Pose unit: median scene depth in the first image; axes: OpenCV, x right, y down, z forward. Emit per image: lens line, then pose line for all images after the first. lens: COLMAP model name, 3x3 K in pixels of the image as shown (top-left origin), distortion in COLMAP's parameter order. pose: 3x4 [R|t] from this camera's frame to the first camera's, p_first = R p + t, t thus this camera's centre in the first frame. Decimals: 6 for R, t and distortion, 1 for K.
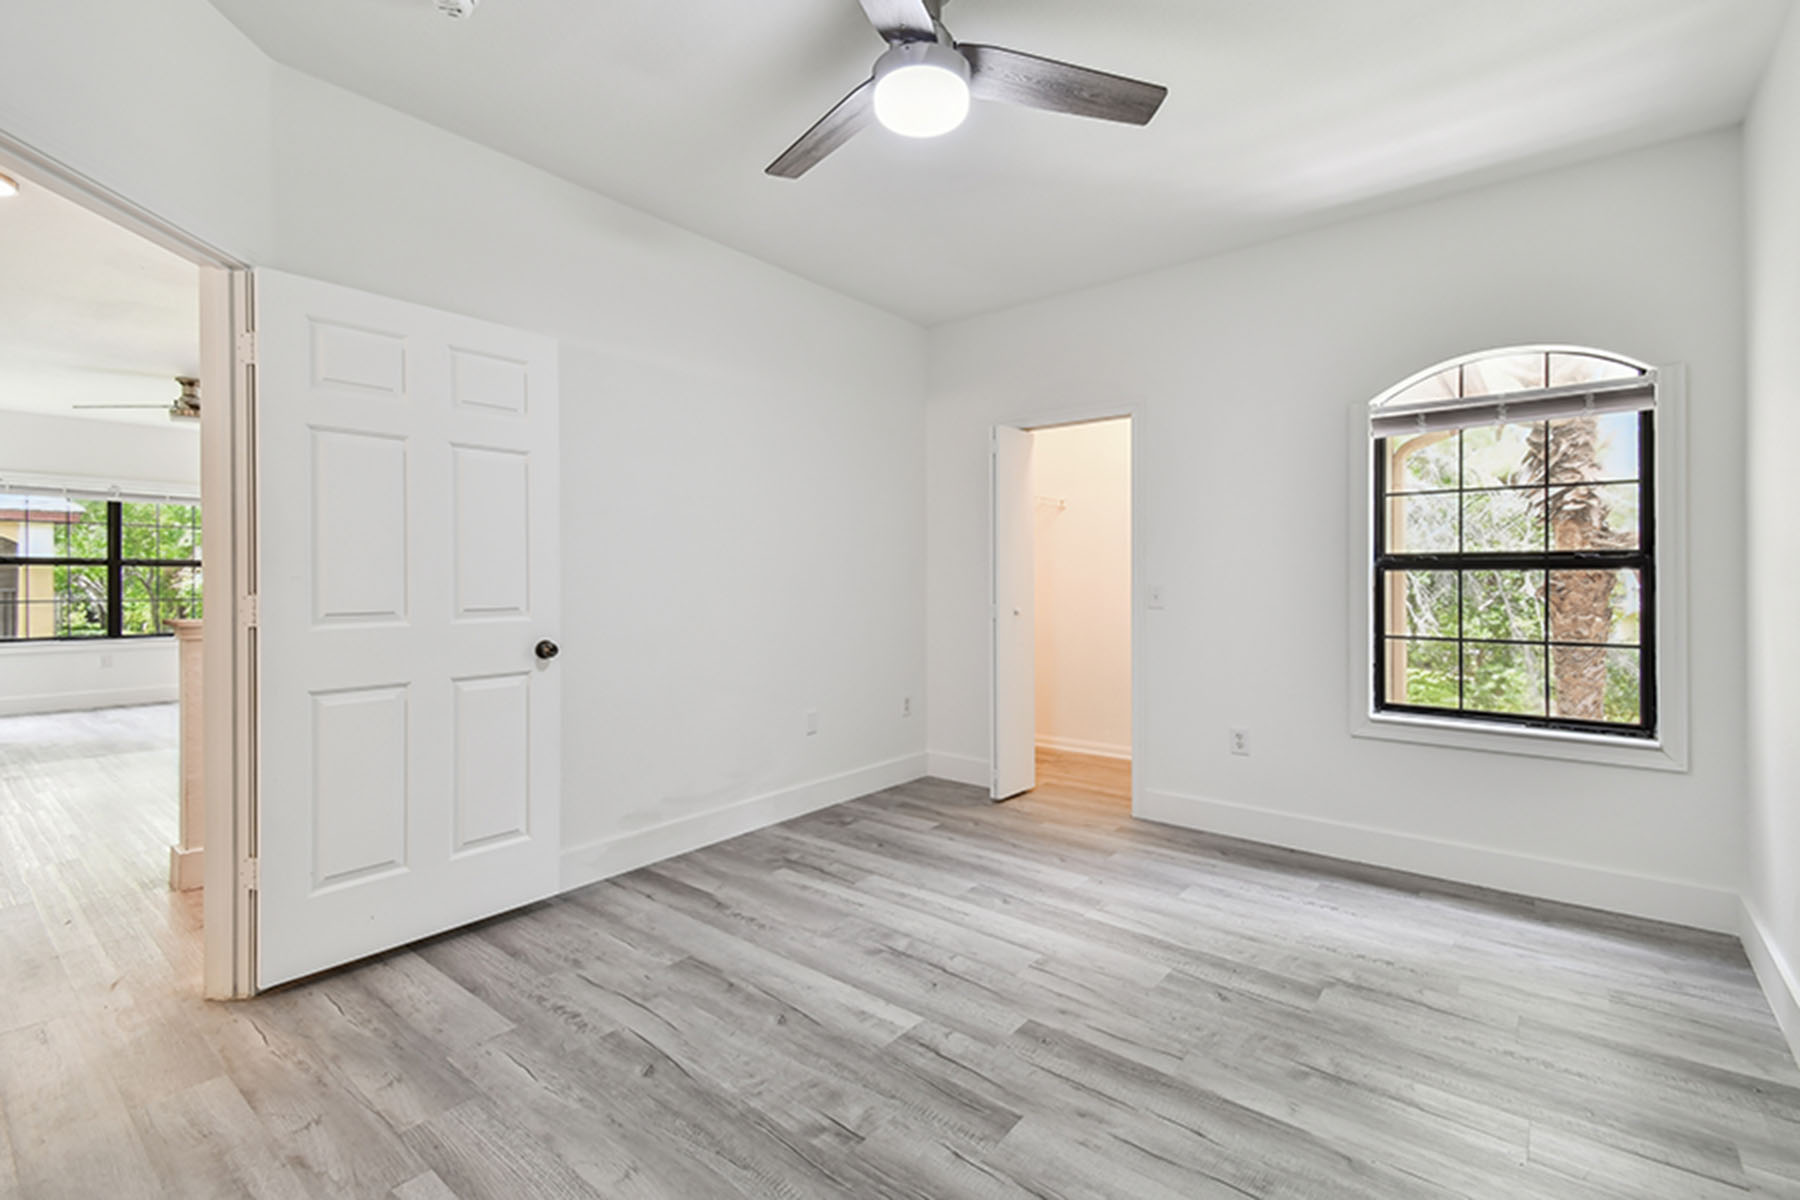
lens RADIAL K [[796.9, 0, 907.0], [0, 796.9, 586.3], [0, 0, 1]] dist [0.050600, -0.024900]
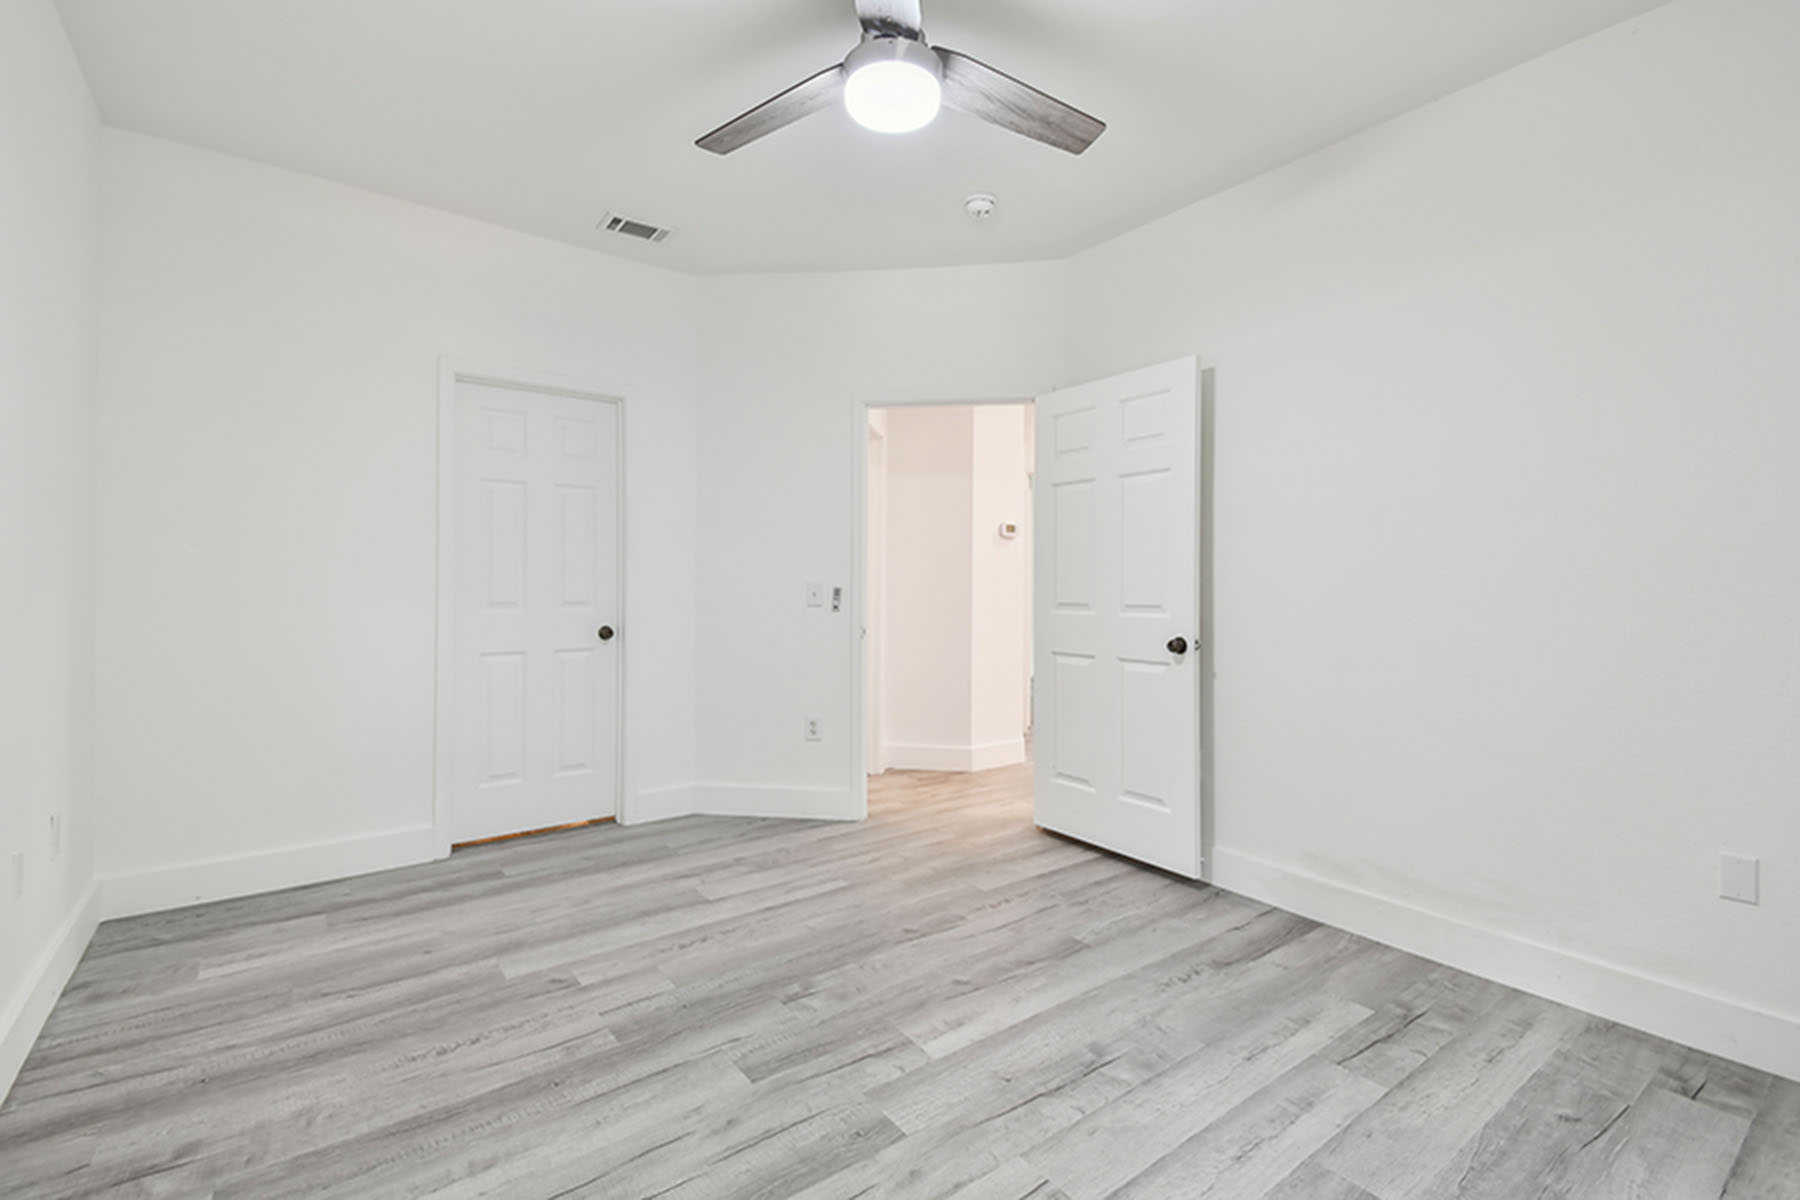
lens RADIAL K [[796.9, 0, 907.0], [0, 796.9, 586.3], [0, 0, 1]] dist [0.050600, -0.024900]
pose [[-0.250146, 0.002209, -0.968206, 0.683542], [-0.013633, 0.999890, 0.005804, -0.005184], [0.968112, 0.014651, -0.250088, 0.885082]]
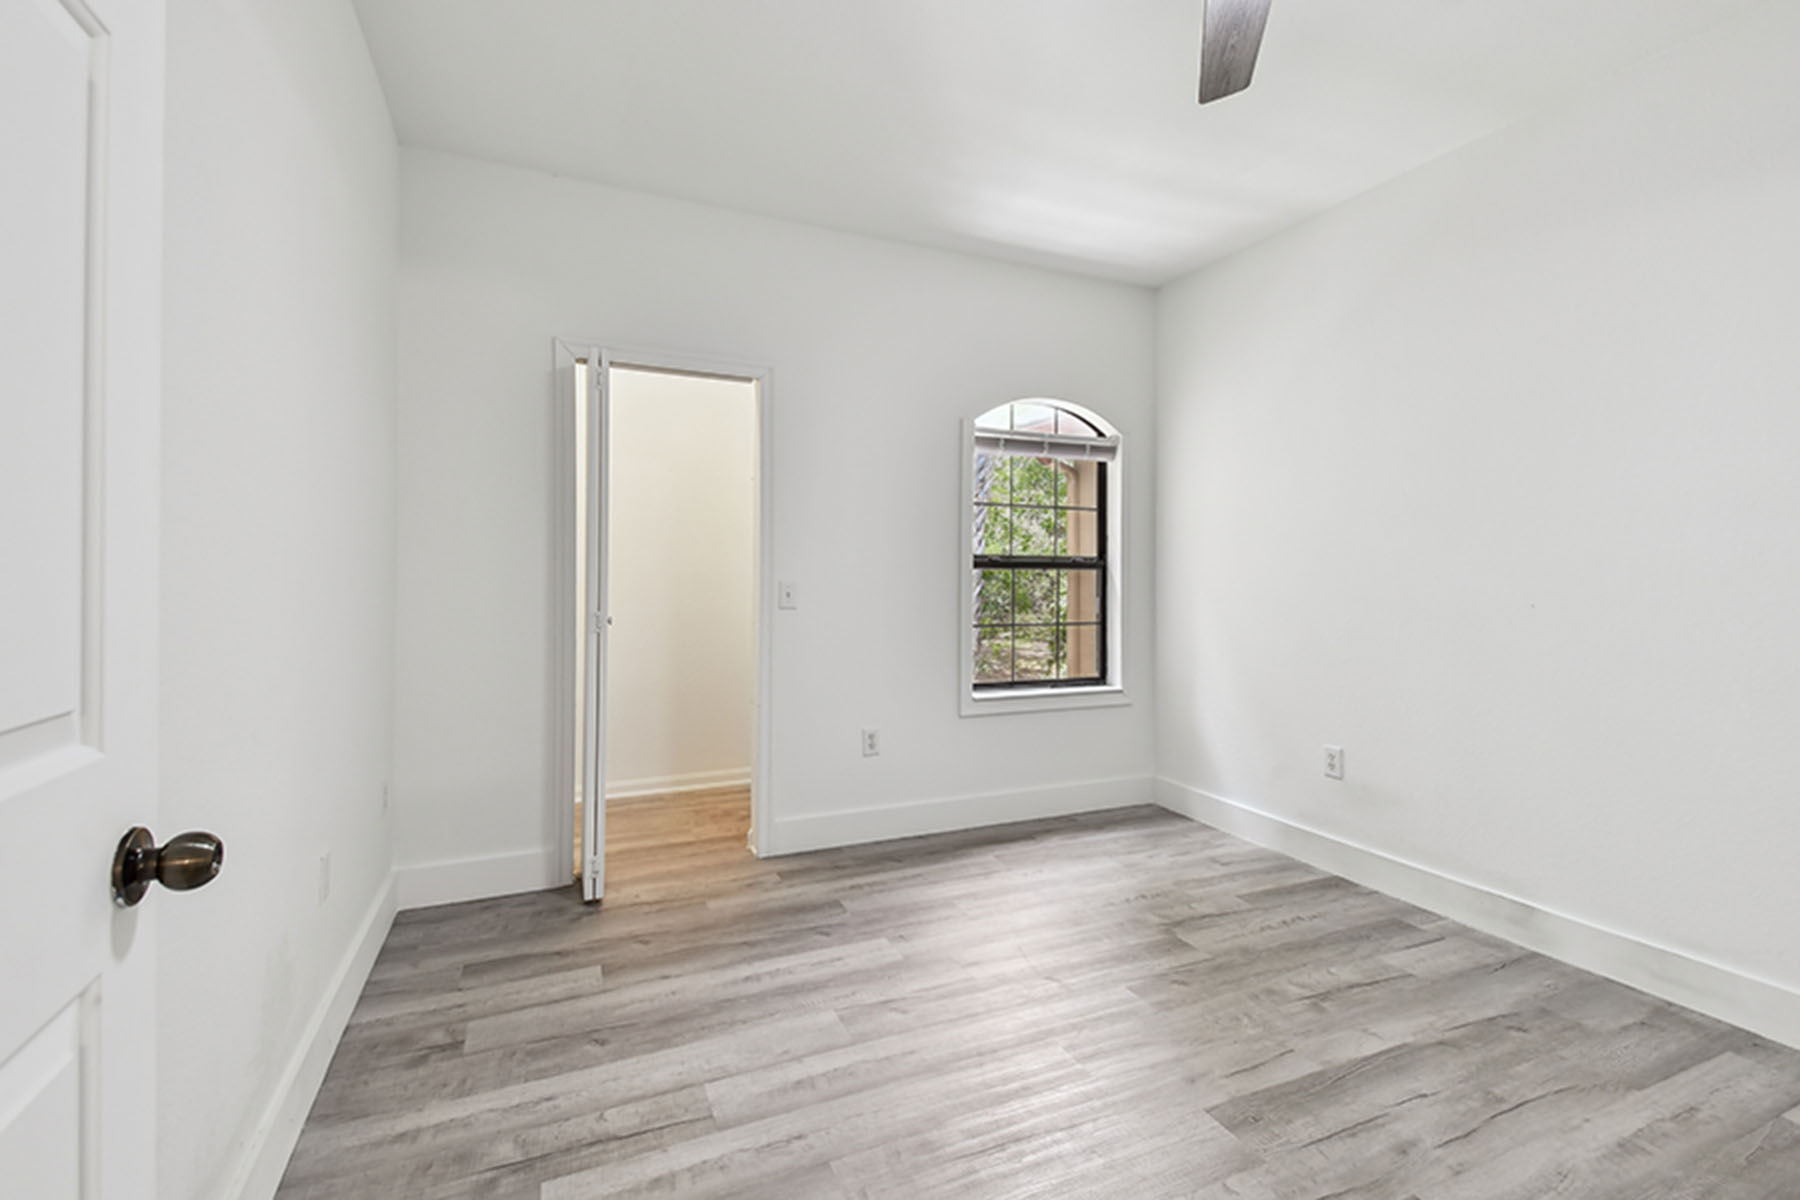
lens RADIAL K [[796.9, 0, 907.0], [0, 796.9, 586.3], [0, 0, 1]] dist [0.050600, -0.024900]
pose [[0.461342, -0.011811, 0.887144, -0.540673], [0.001509, 0.999920, 0.012528, -0.010964], [-0.887221, -0.004441, 0.461323, 0.659618]]
